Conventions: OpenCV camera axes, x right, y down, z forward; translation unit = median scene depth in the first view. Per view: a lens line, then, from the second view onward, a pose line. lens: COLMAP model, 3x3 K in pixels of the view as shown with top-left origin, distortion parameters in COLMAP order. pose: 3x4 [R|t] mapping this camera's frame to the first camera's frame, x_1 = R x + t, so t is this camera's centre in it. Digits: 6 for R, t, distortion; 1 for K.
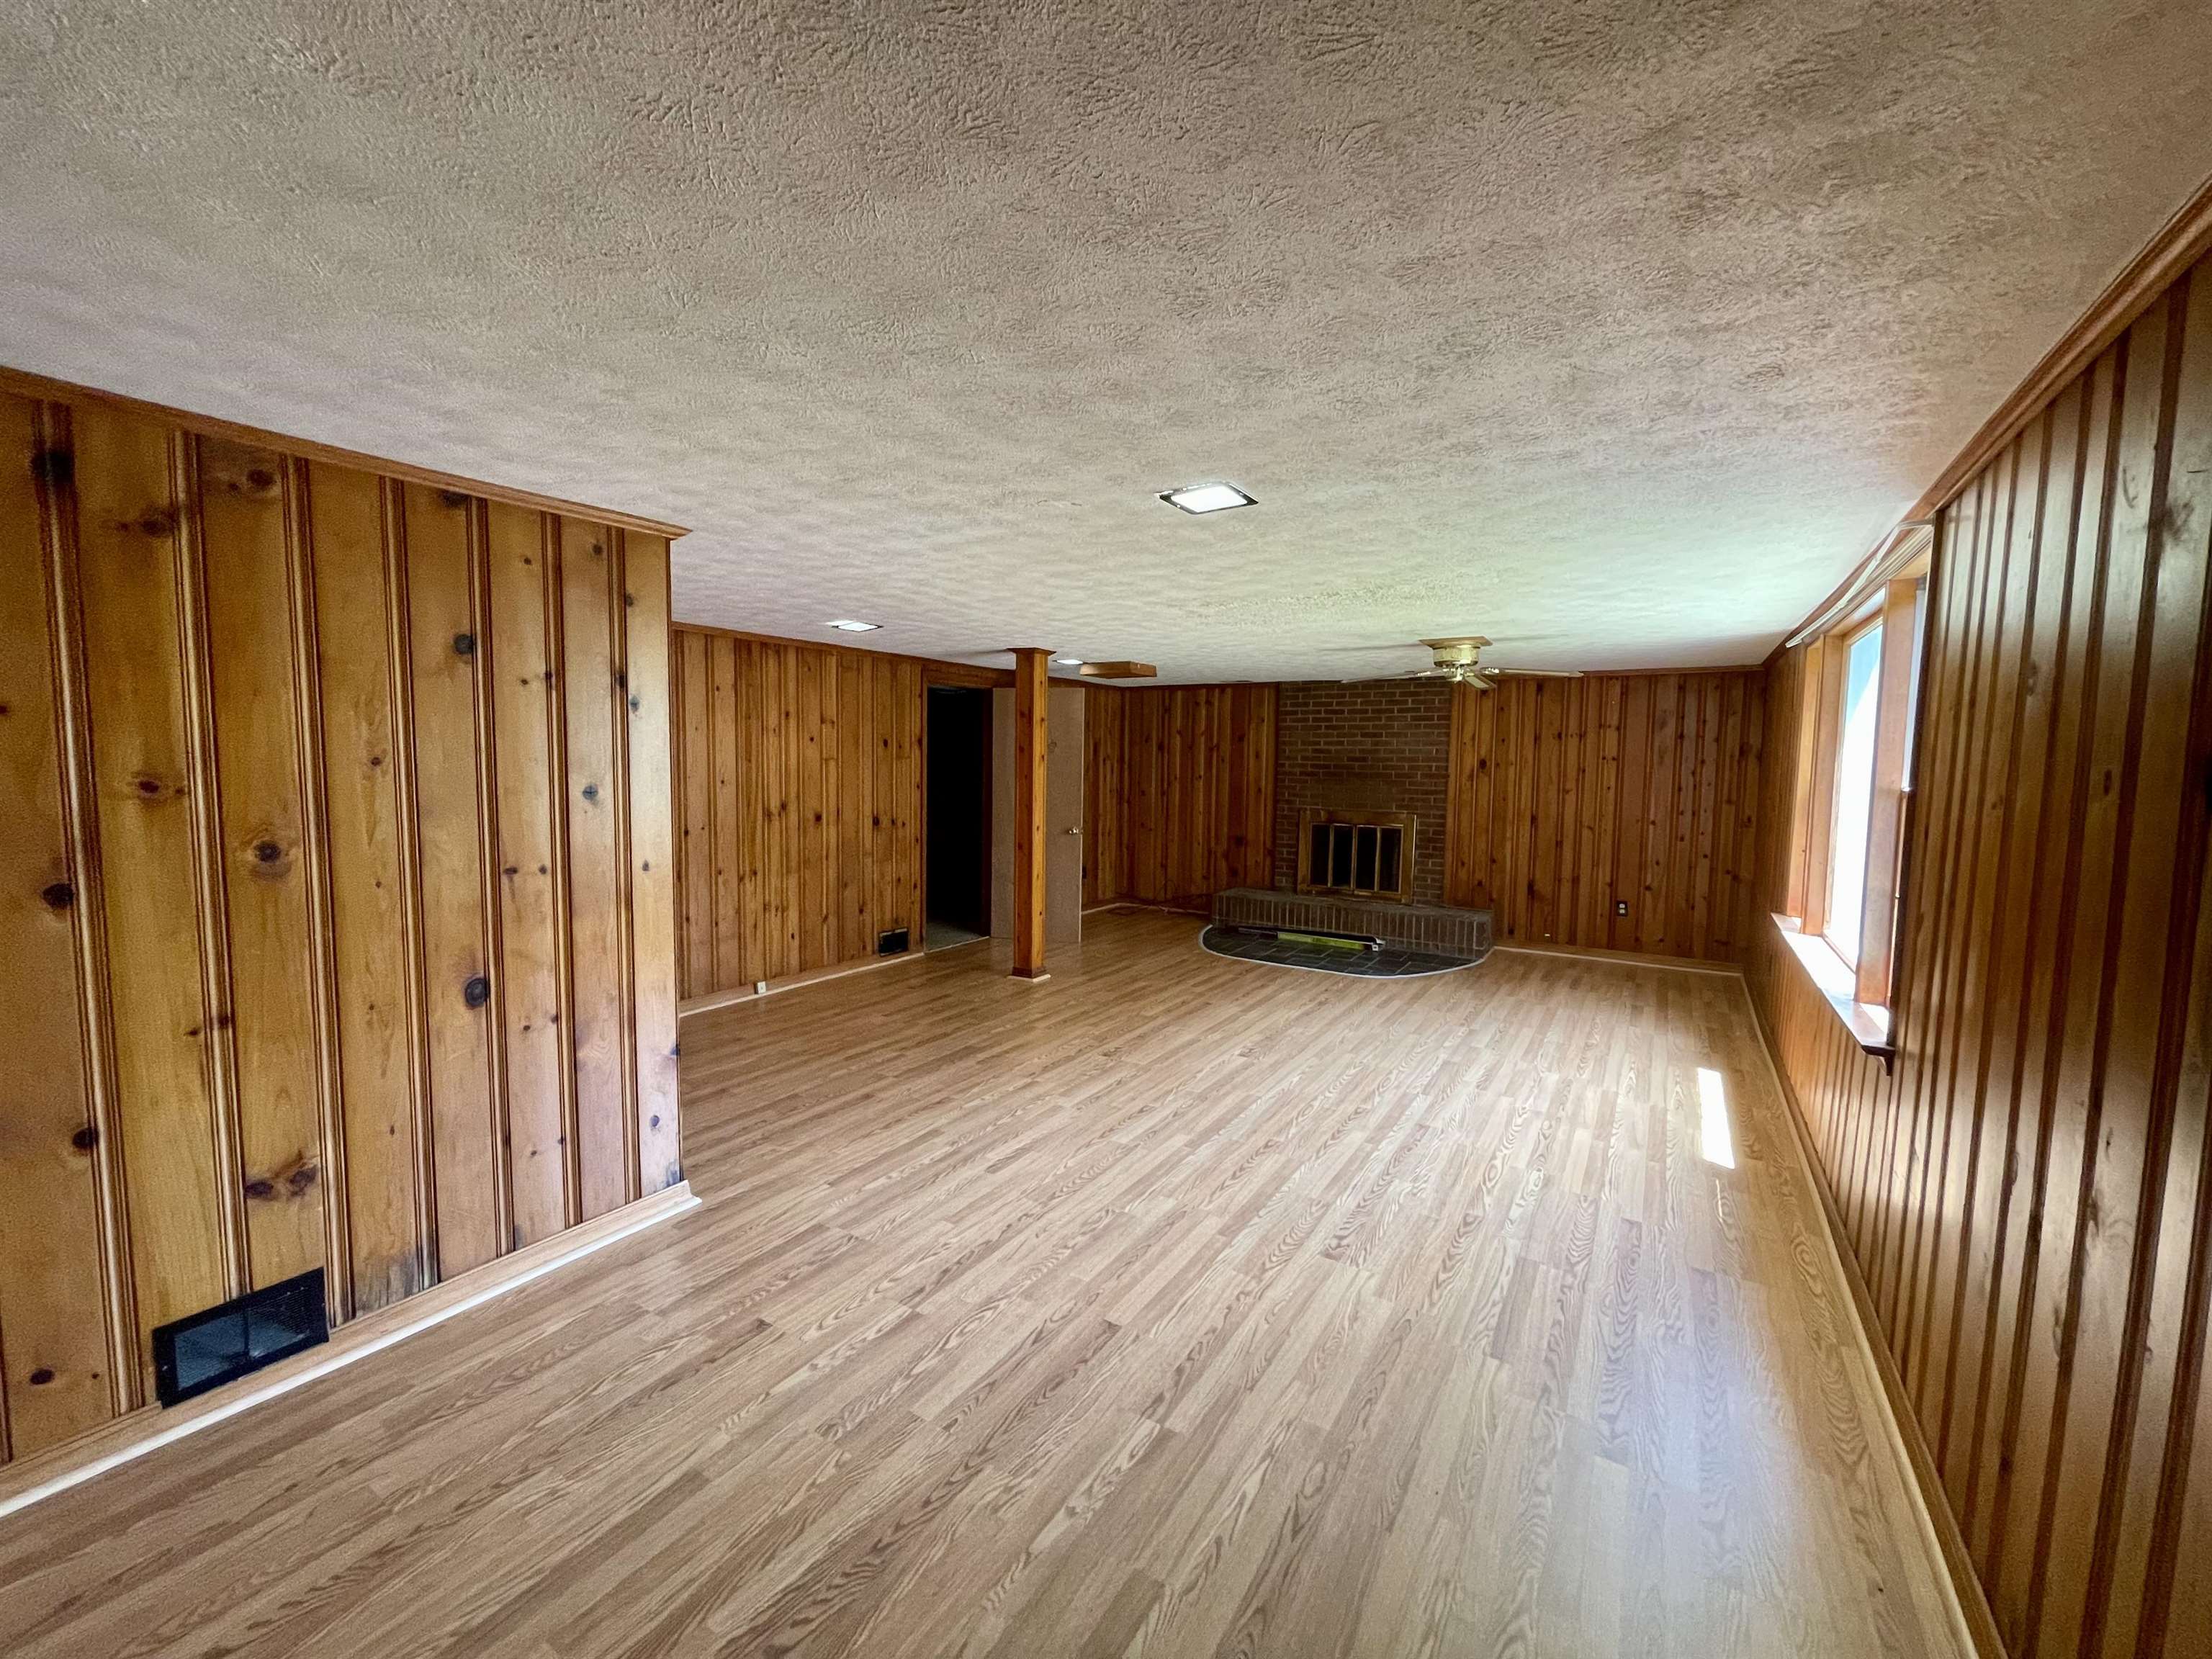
lens RADIAL K [[889.5, 0, 1102.6], [0, 889.5, 833.9], [0, 0, 1]] dist [-0.005508, 0.001485]
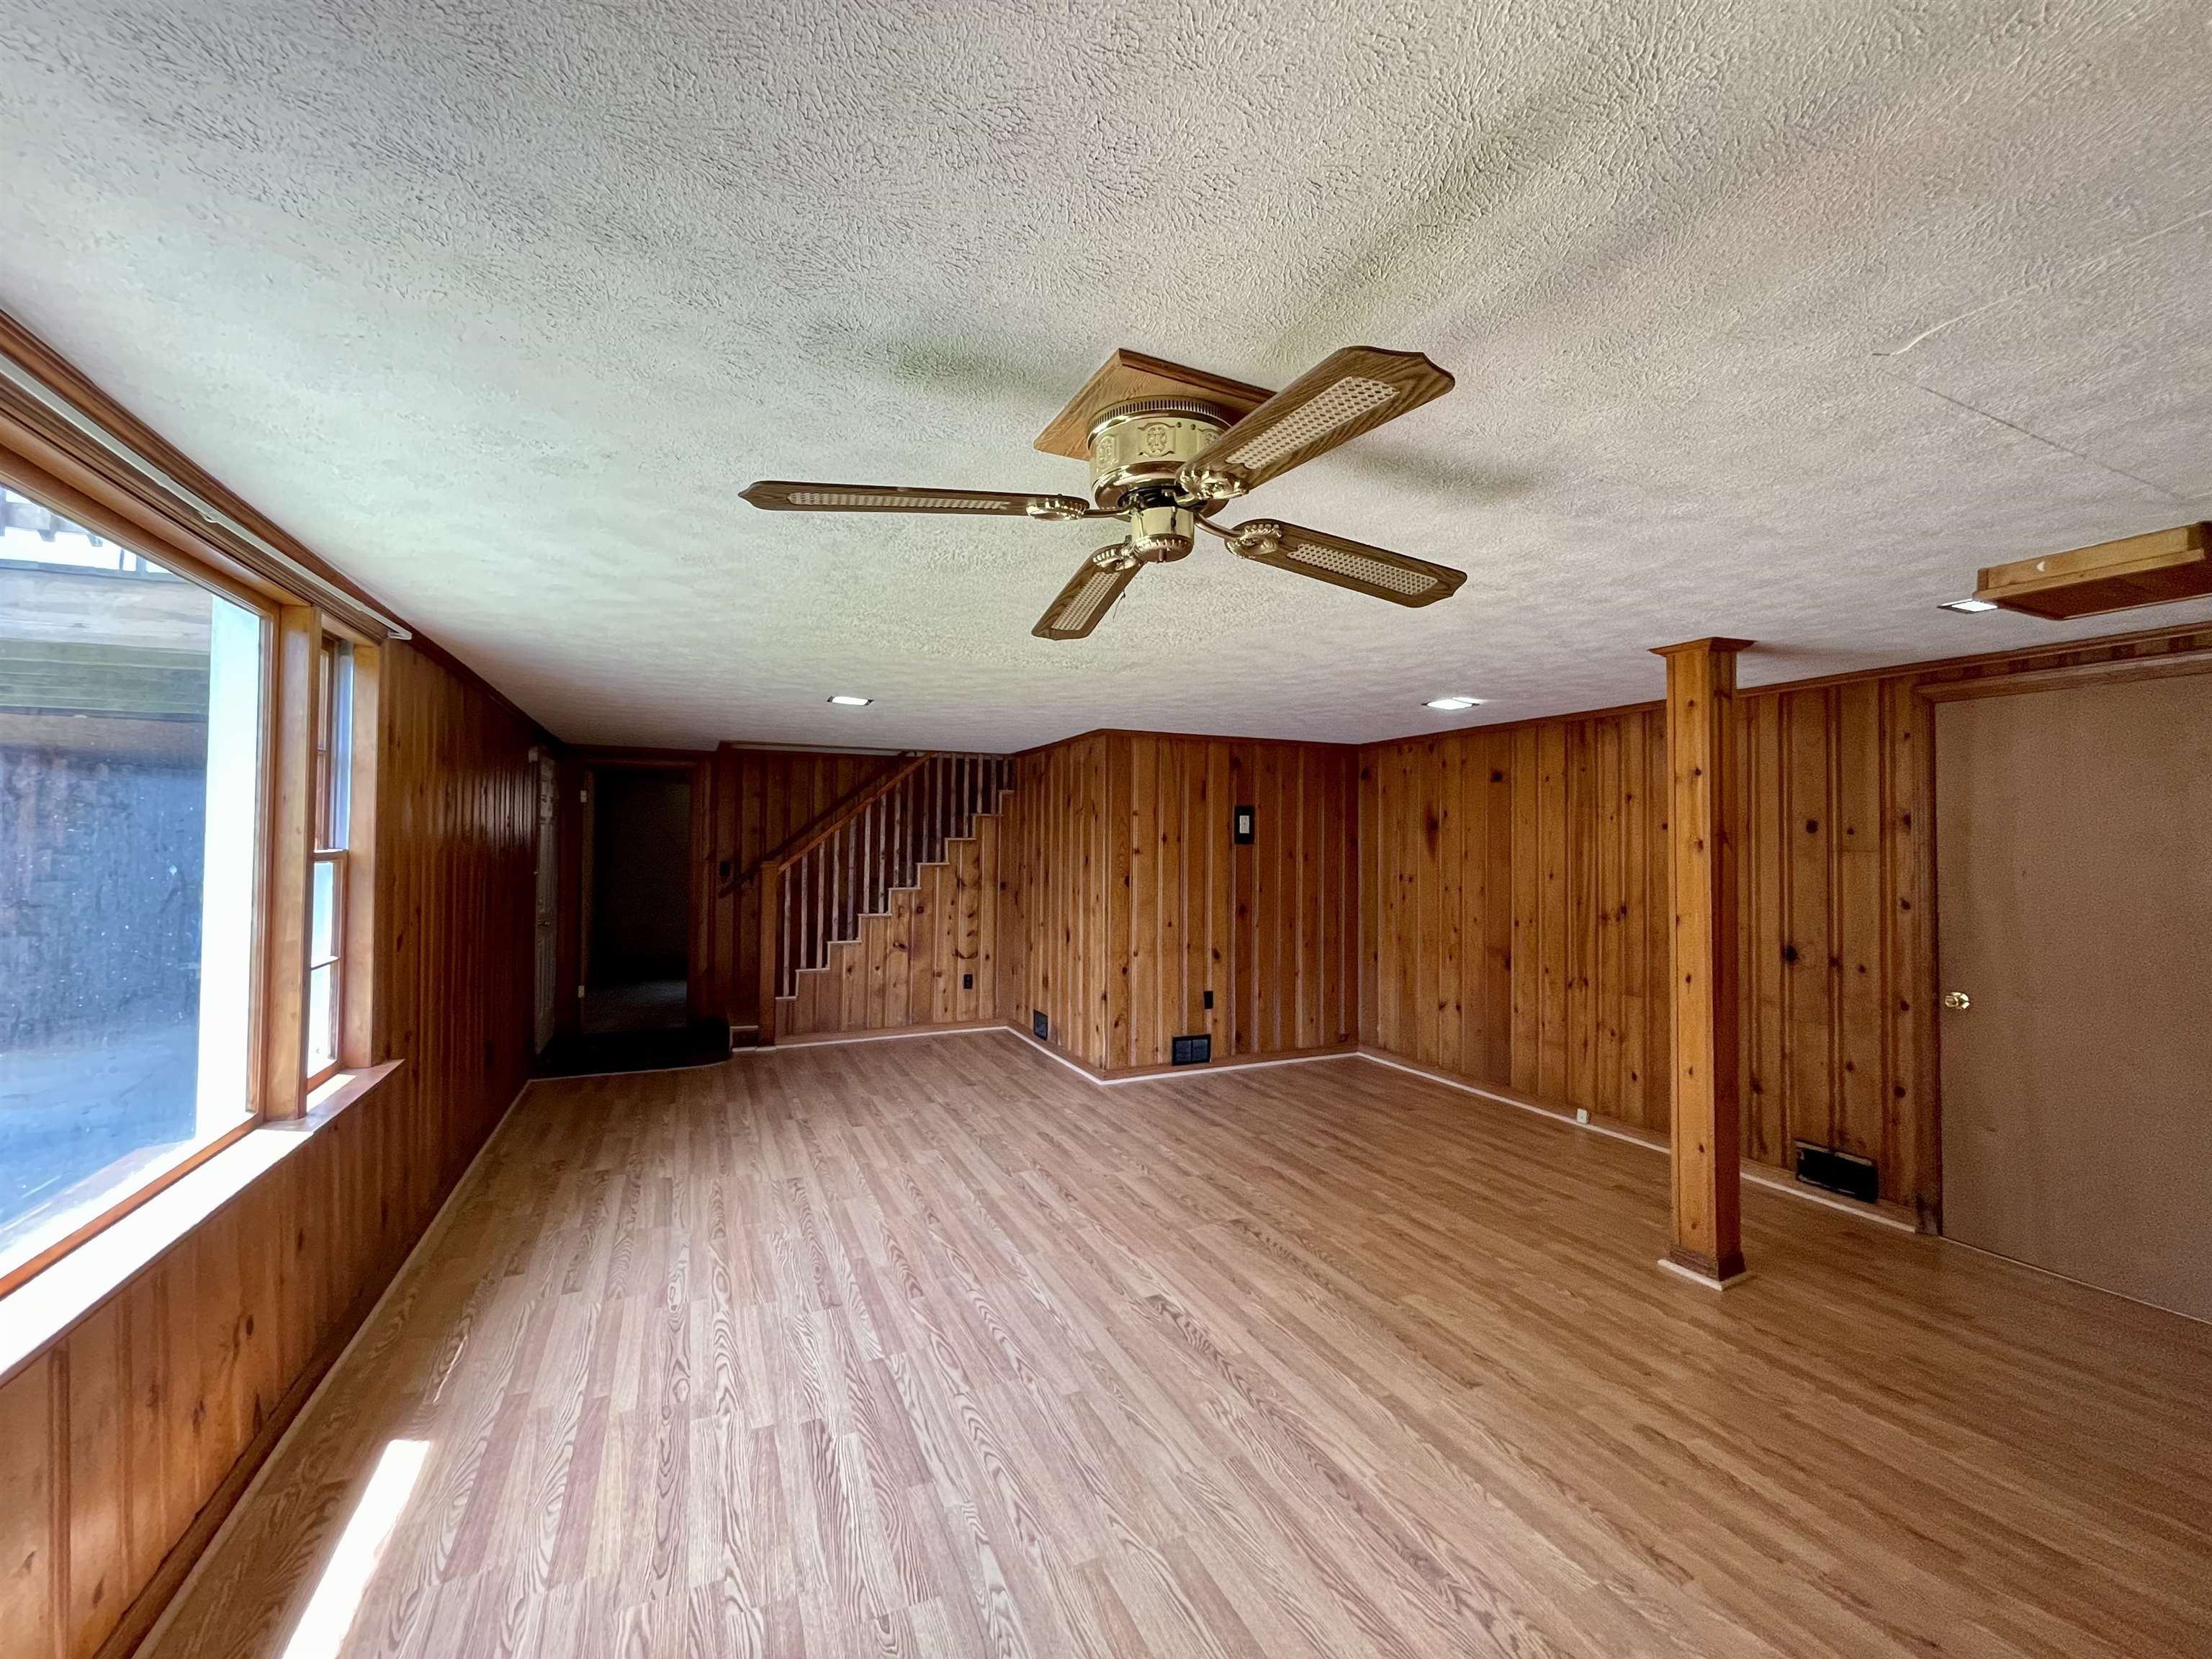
lens RADIAL K [[889.5, 0, 1104.2], [0, 889.5, 824.8], [0, 0, 1]] dist [-0.005508, 0.001485]
pose [[-0.535009, -0.037549, -0.844011, 0.836951], [-0.090514, 0.995809, 0.013073, -0.108883], [0.839984, 0.083389, -0.536166, 1.467868]]
